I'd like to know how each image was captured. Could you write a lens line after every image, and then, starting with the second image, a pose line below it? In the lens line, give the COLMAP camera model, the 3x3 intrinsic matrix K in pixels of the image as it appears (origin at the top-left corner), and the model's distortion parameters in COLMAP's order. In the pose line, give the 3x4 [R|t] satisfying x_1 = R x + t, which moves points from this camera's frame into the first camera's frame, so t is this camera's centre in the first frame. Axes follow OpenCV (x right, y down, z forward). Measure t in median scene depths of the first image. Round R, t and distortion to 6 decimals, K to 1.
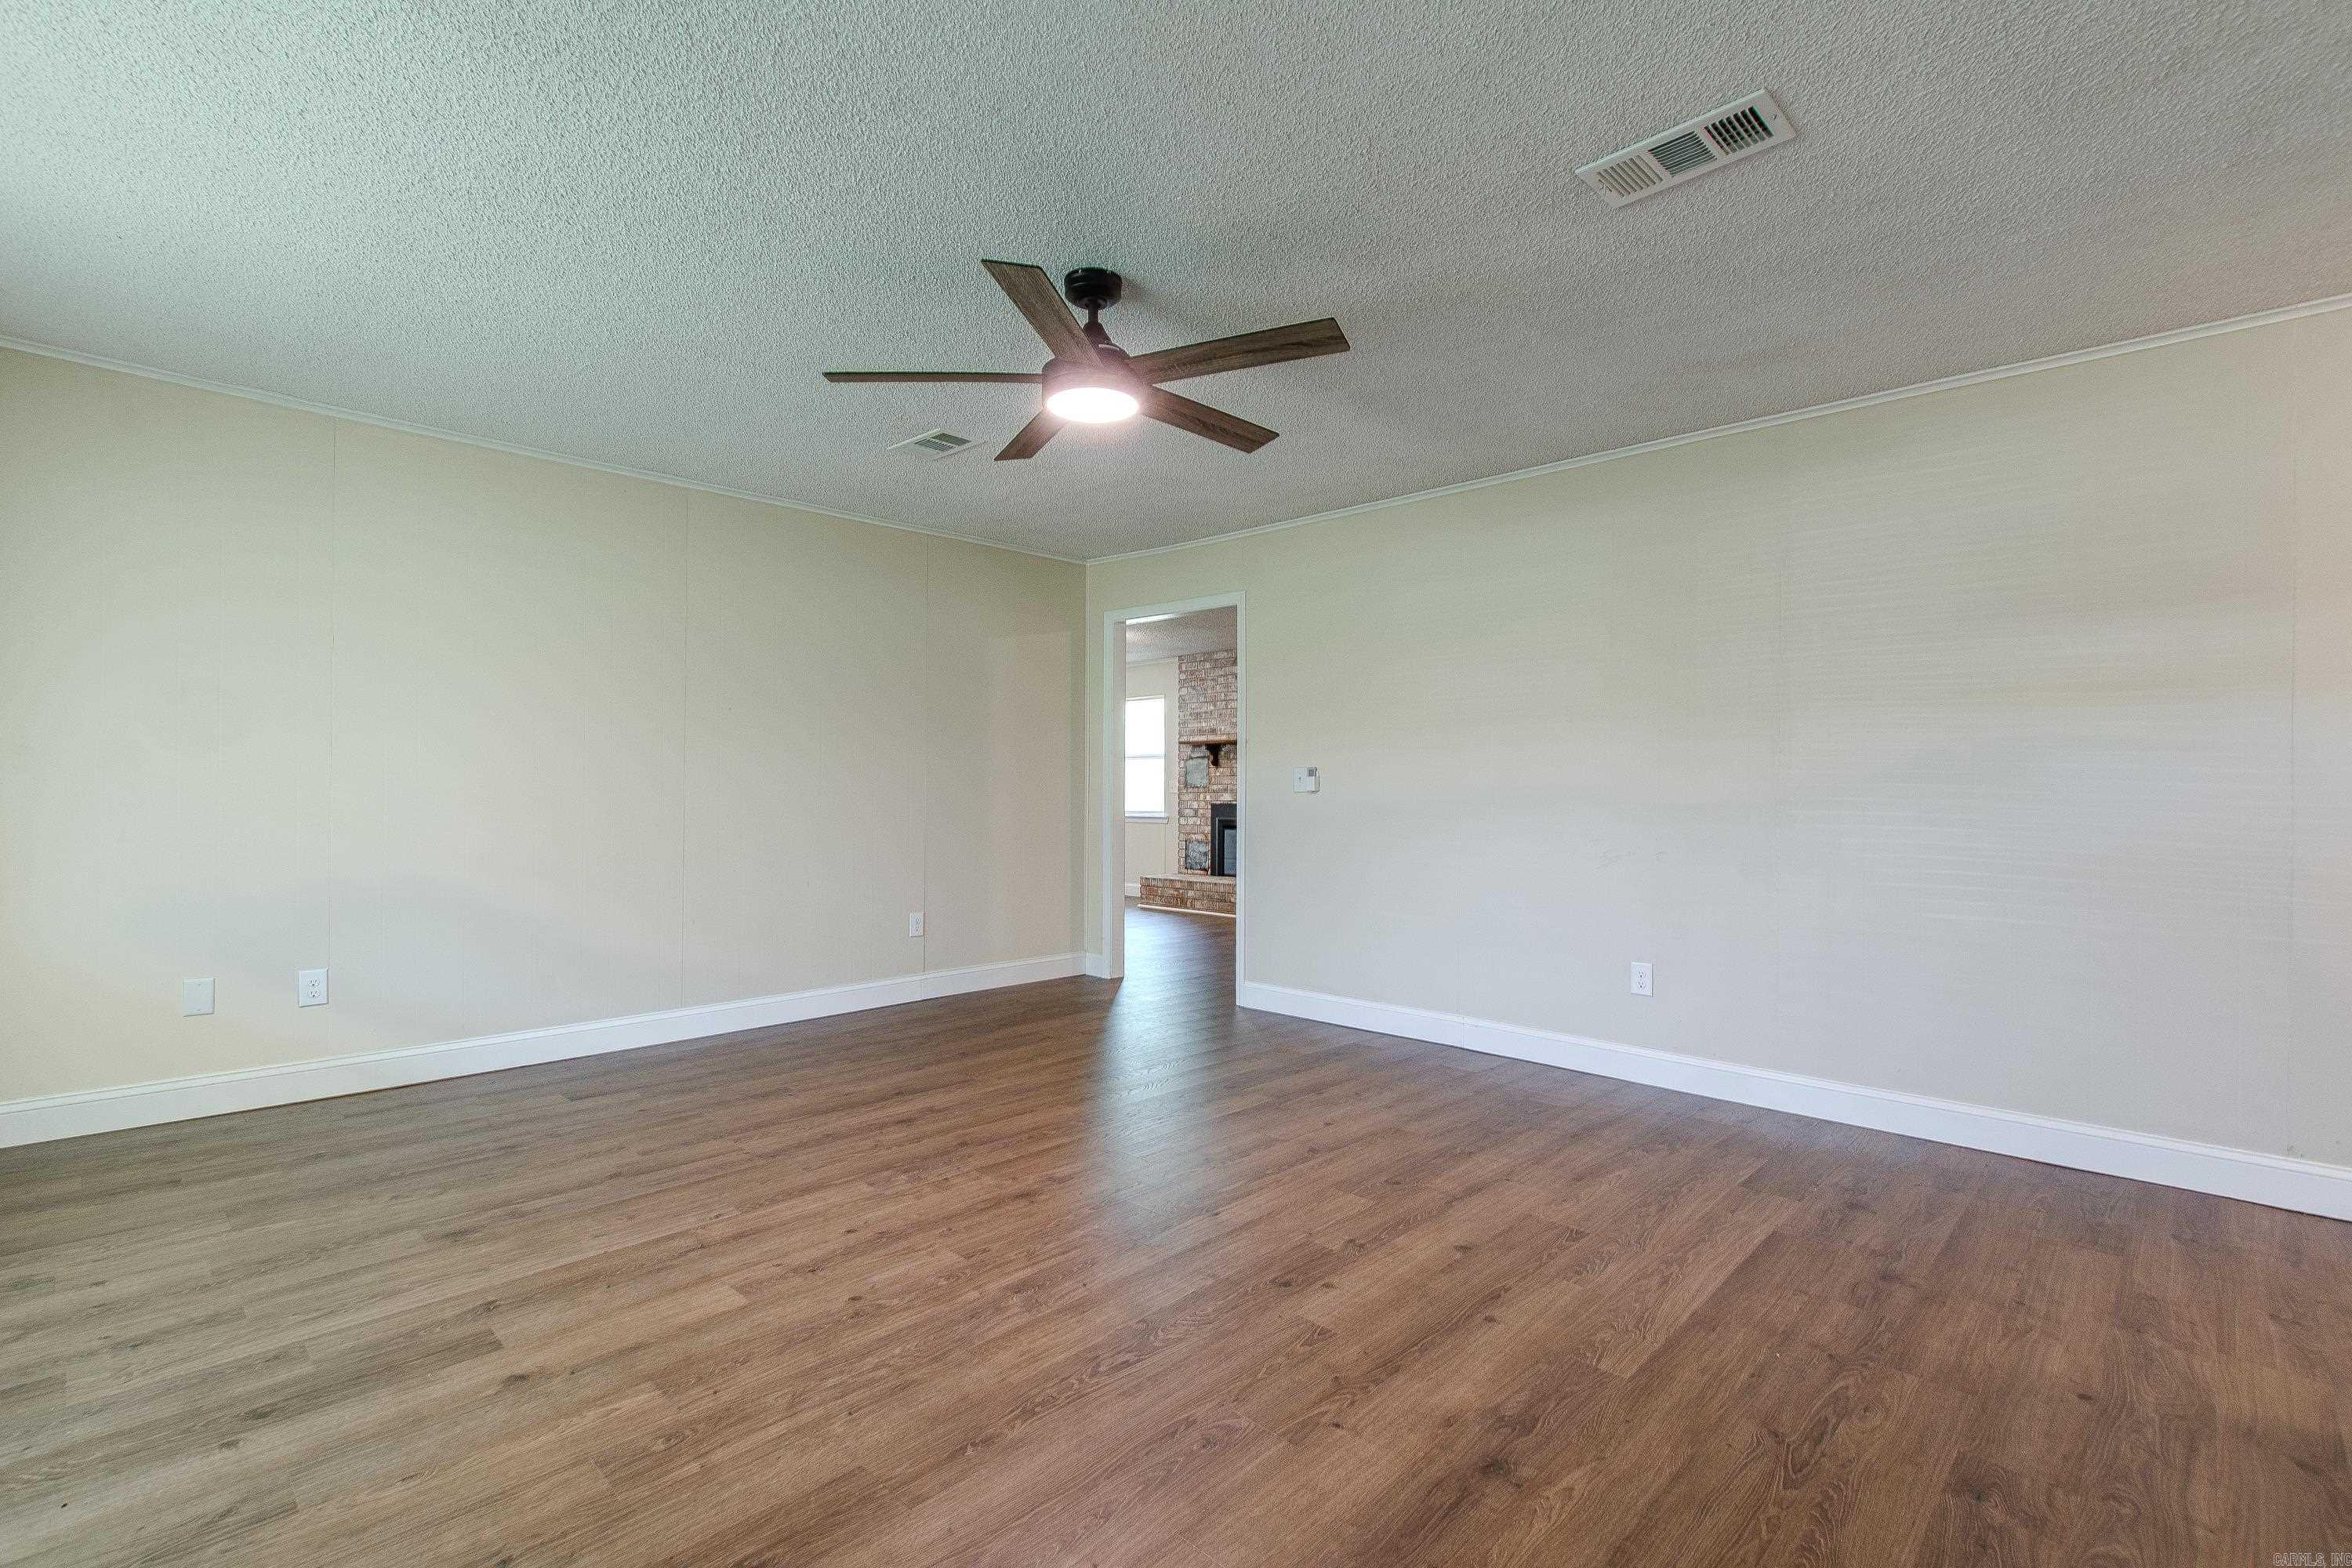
lens RADIAL K [[1034.6, 0, 1175.4], [0, 1034.6, 776.4], [0, 0, 1]] dist [0.000784, 0.000328]
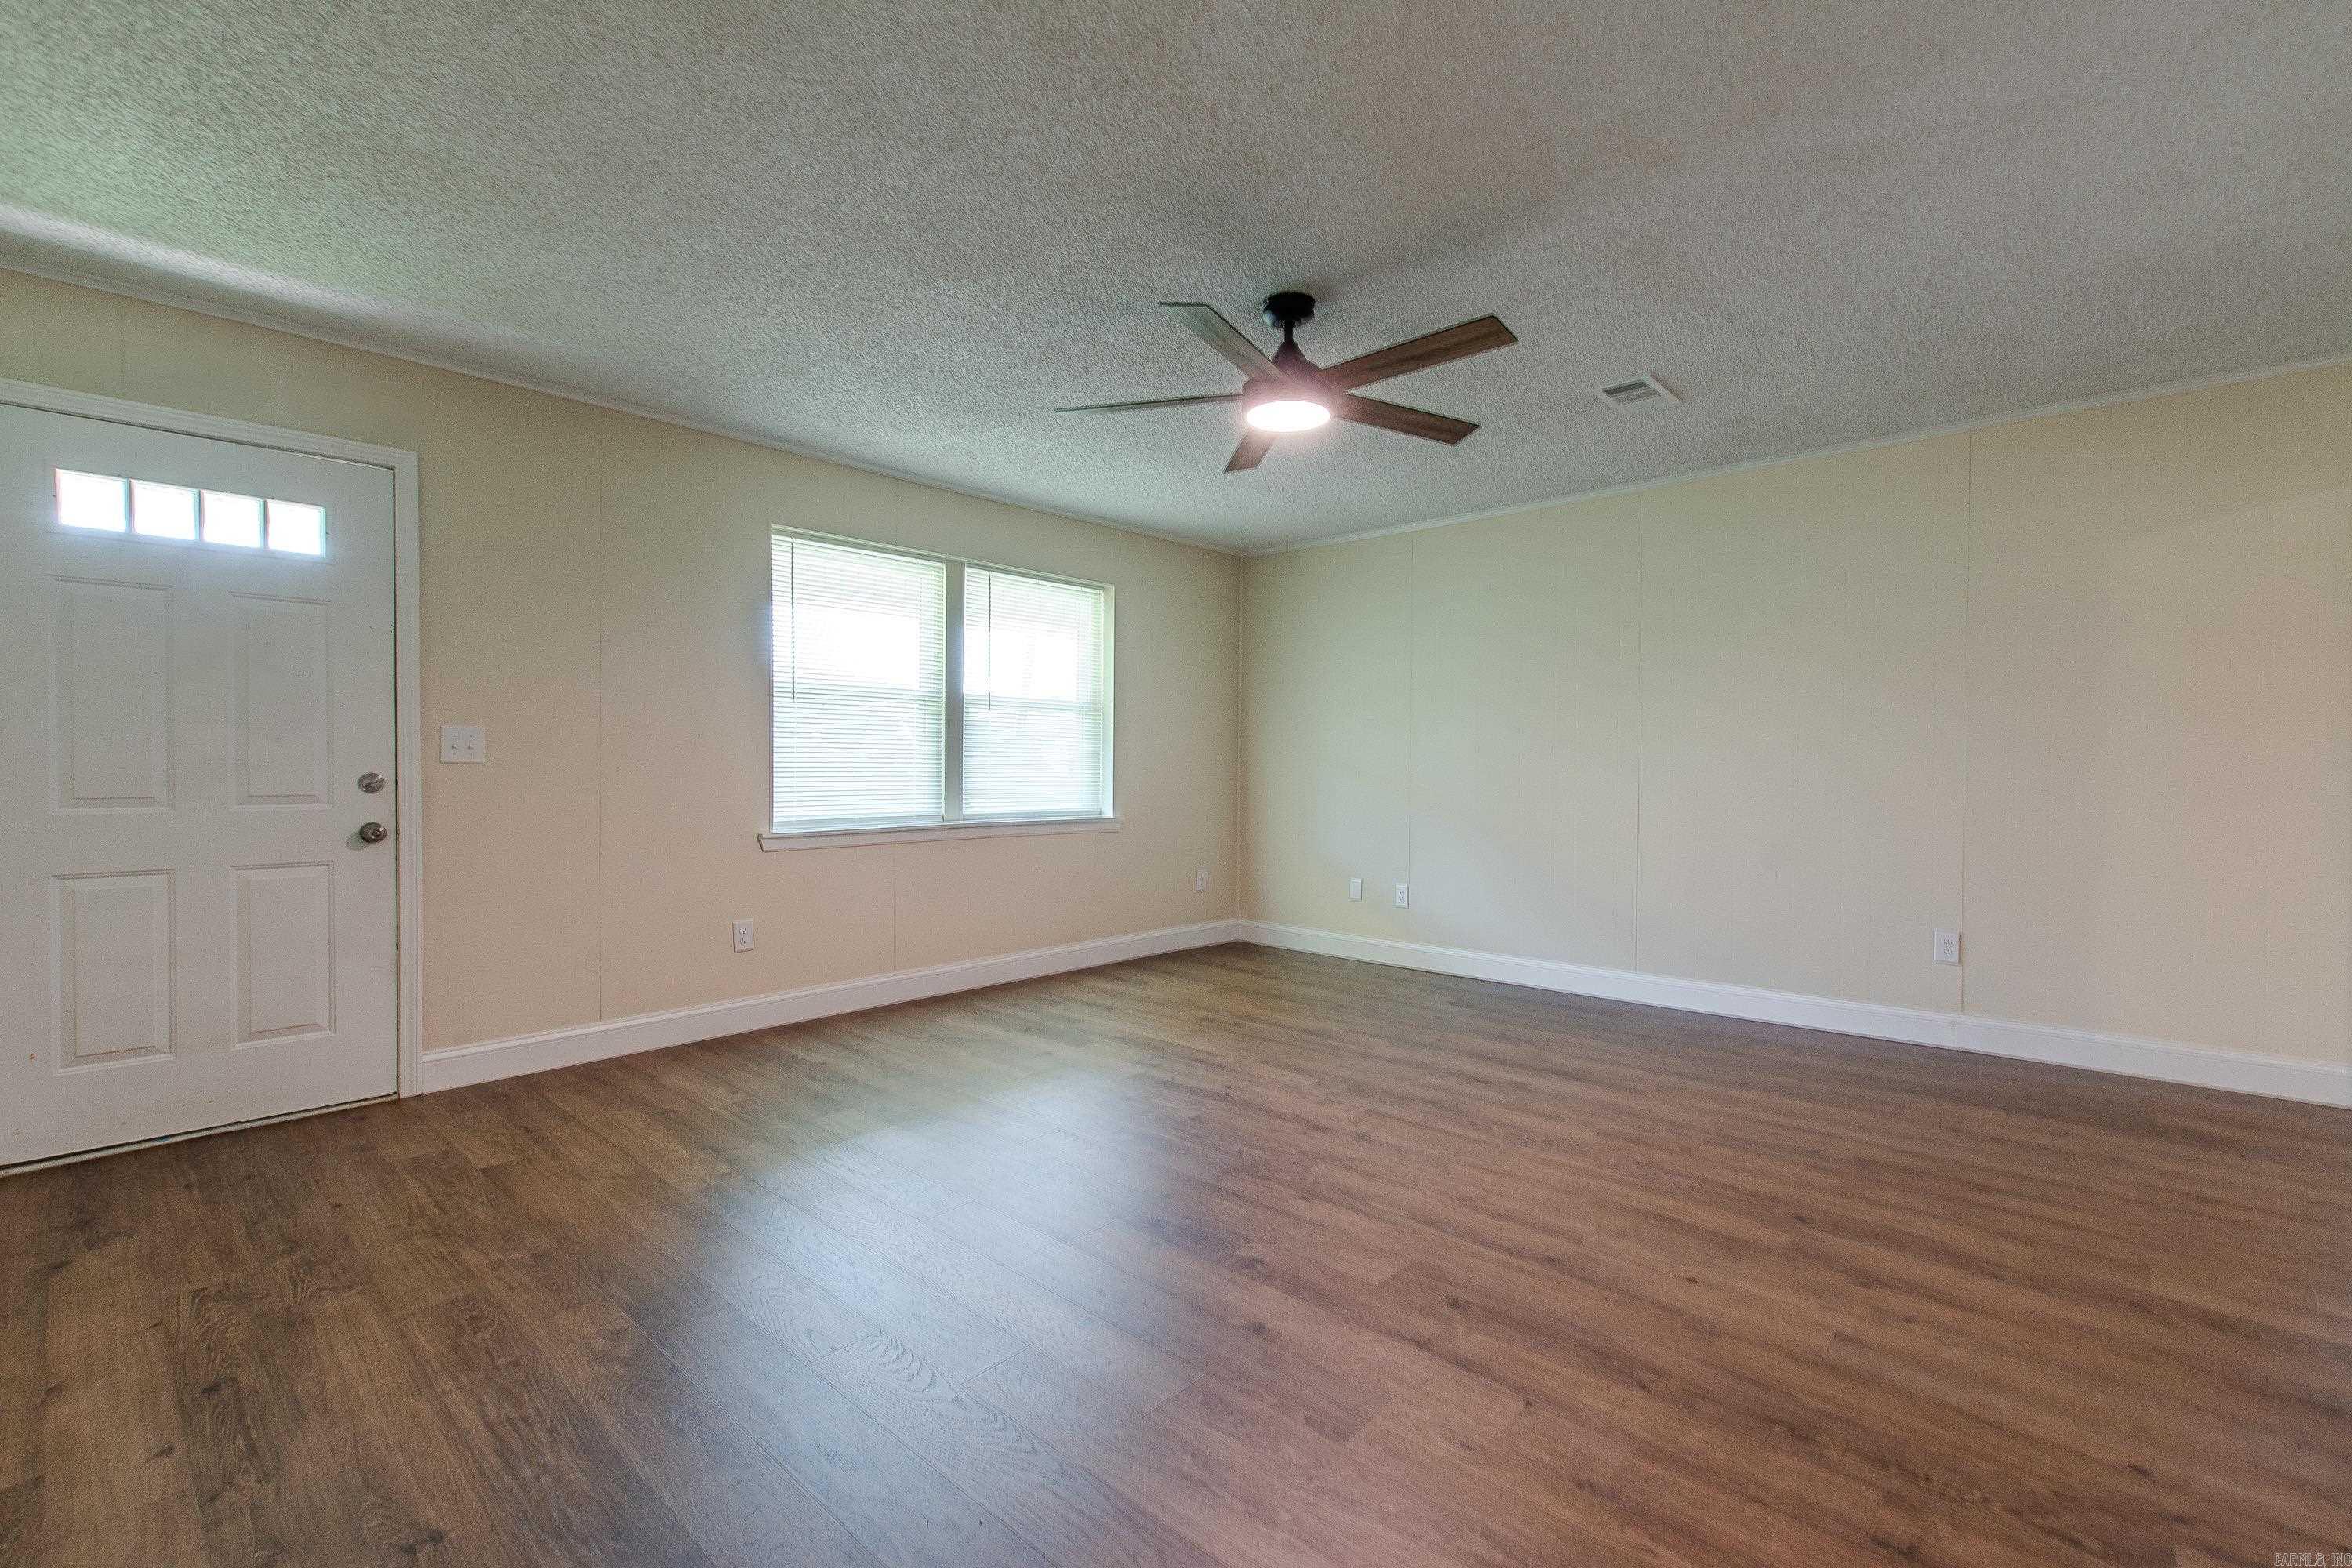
lens RADIAL K [[1052.9, 0, 1176.0], [0, 1052.9, 784.0], [0, 0, 1]] dist [-0.014367, 0.000112]
pose [[0.010400, 0.009016, -0.999905, 1.022527], [0.012850, 0.999876, 0.009149, 0.023084], [0.999863, -0.012944, 0.010283, 0.875675]]
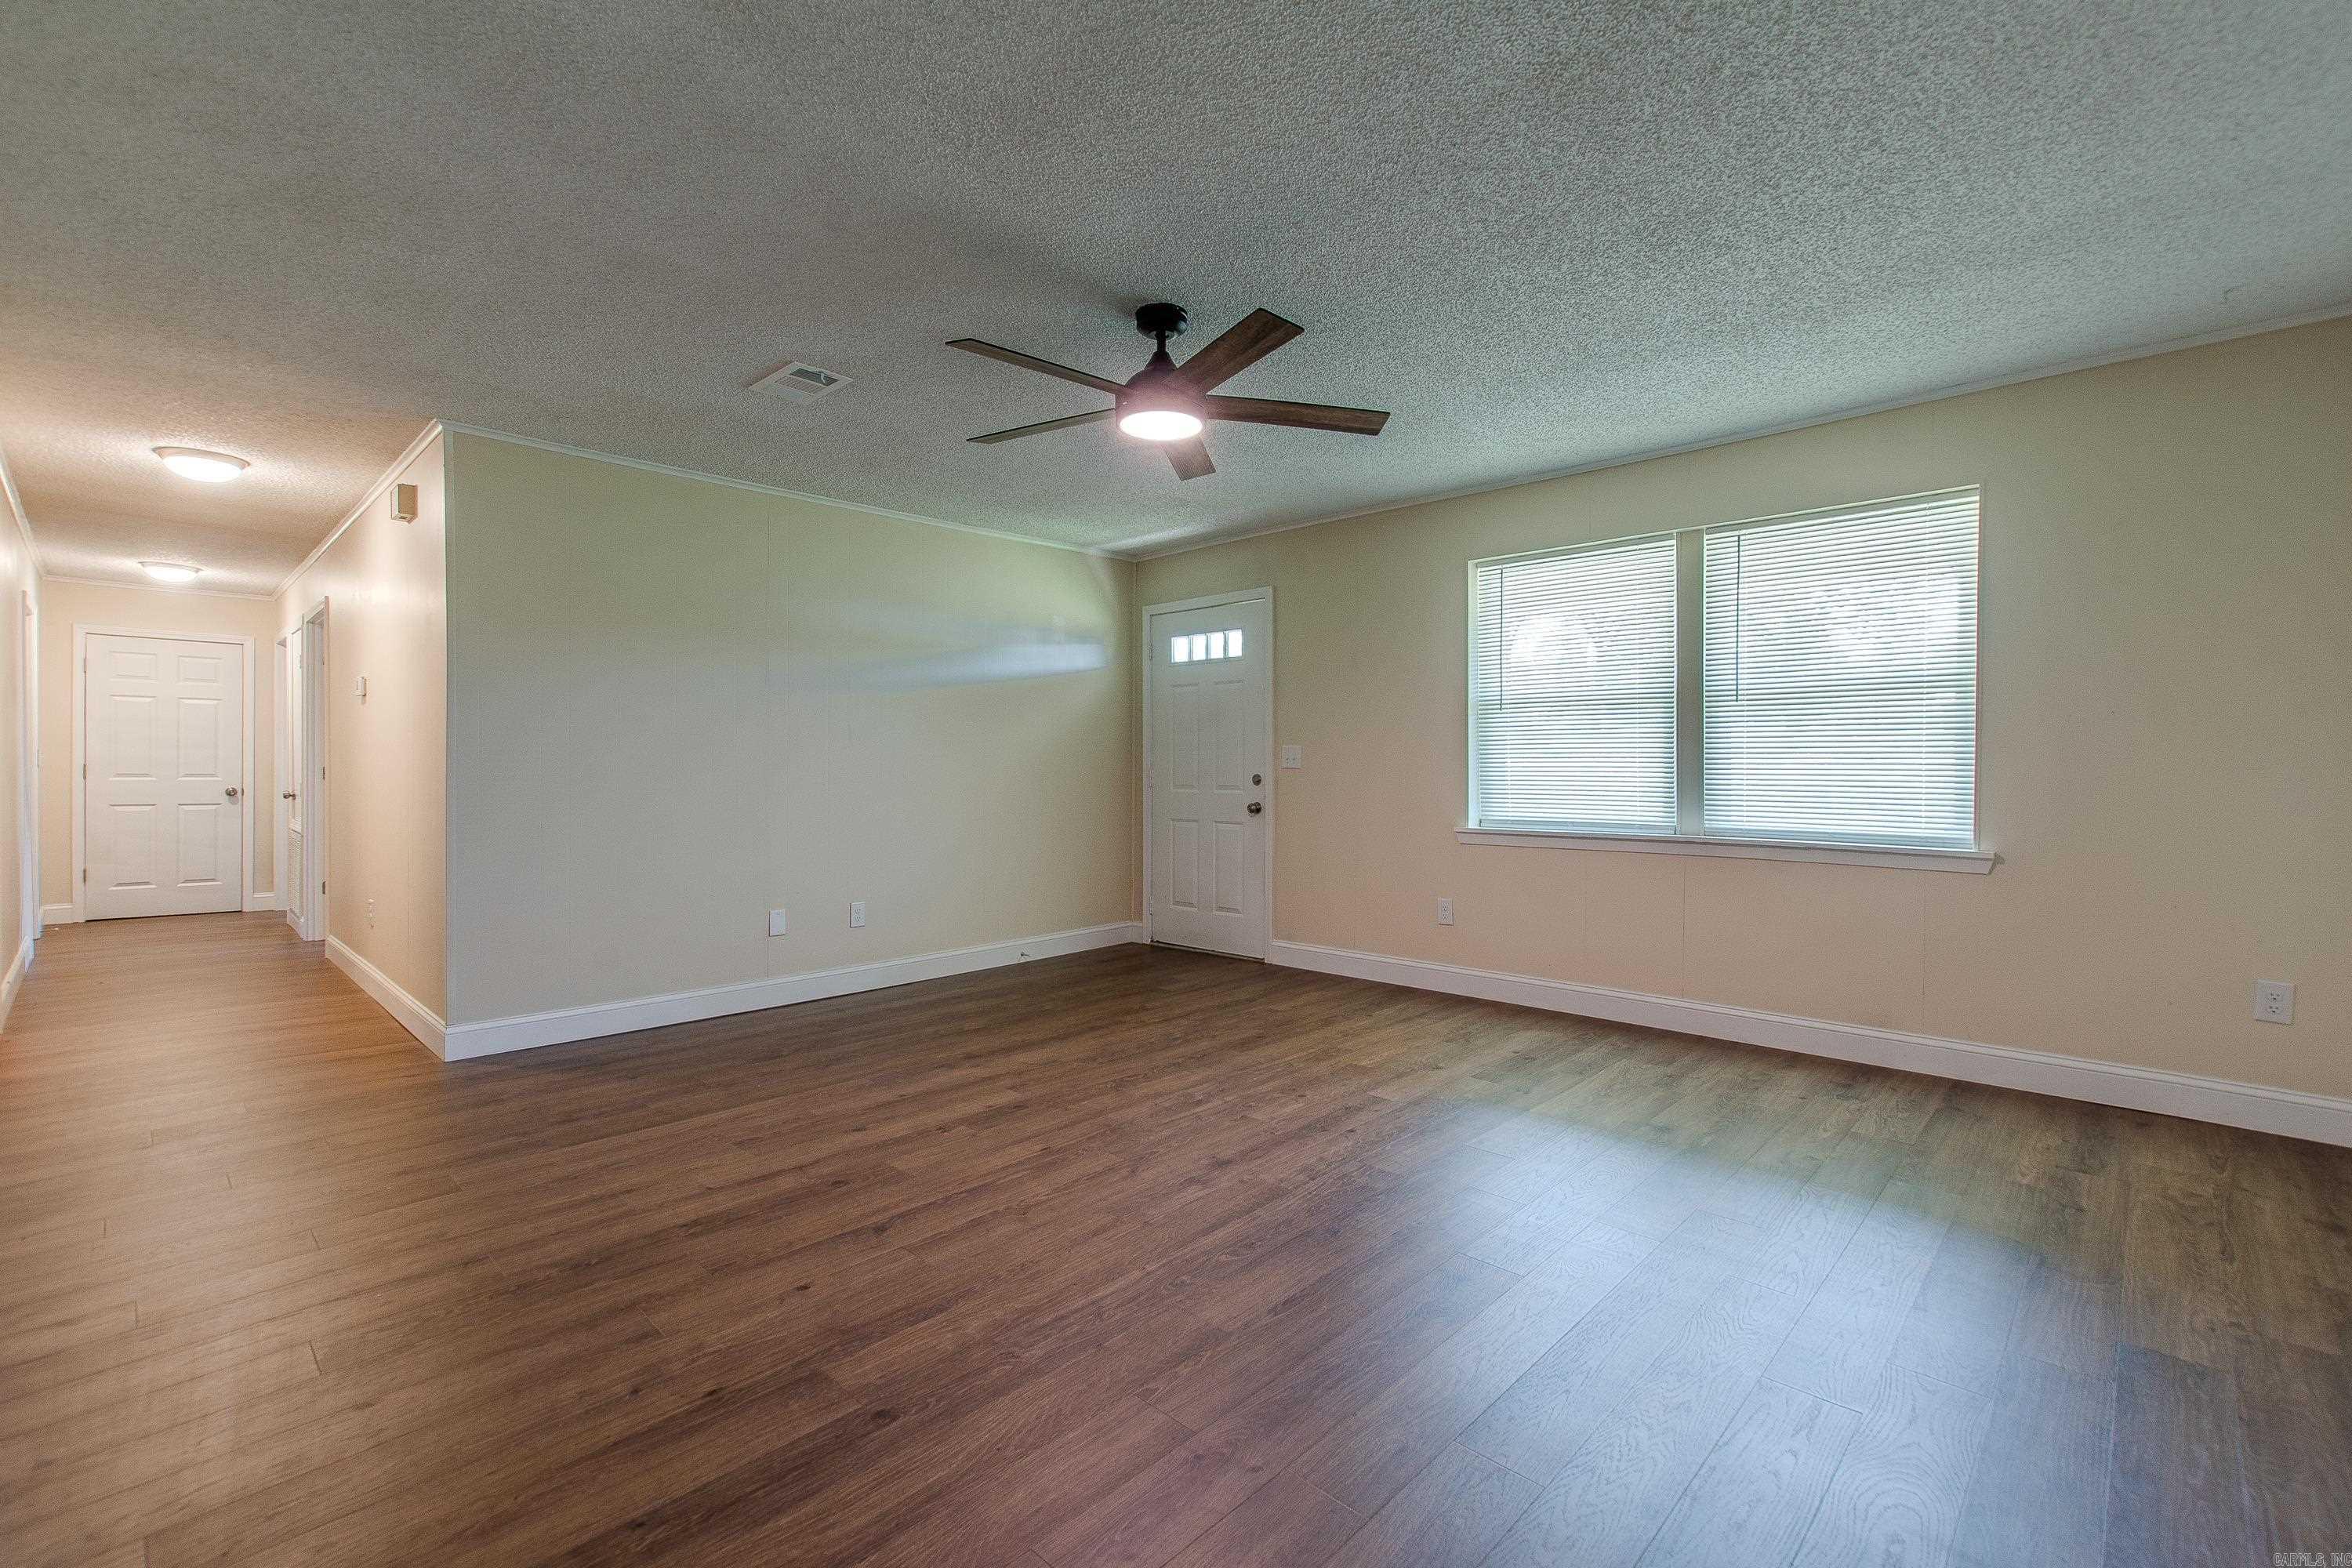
lens RADIAL K [[1034.6, 0, 1175.4], [0, 1034.6, 776.4], [0, 0, 1]] dist [0.000784, 0.000328]
pose [[-0.999766, -0.008002, 0.020115, -0.120625], [-0.008109, 0.999953, -0.005238, 0.027291], [-0.020073, -0.005399, -0.999784, 2.115597]]
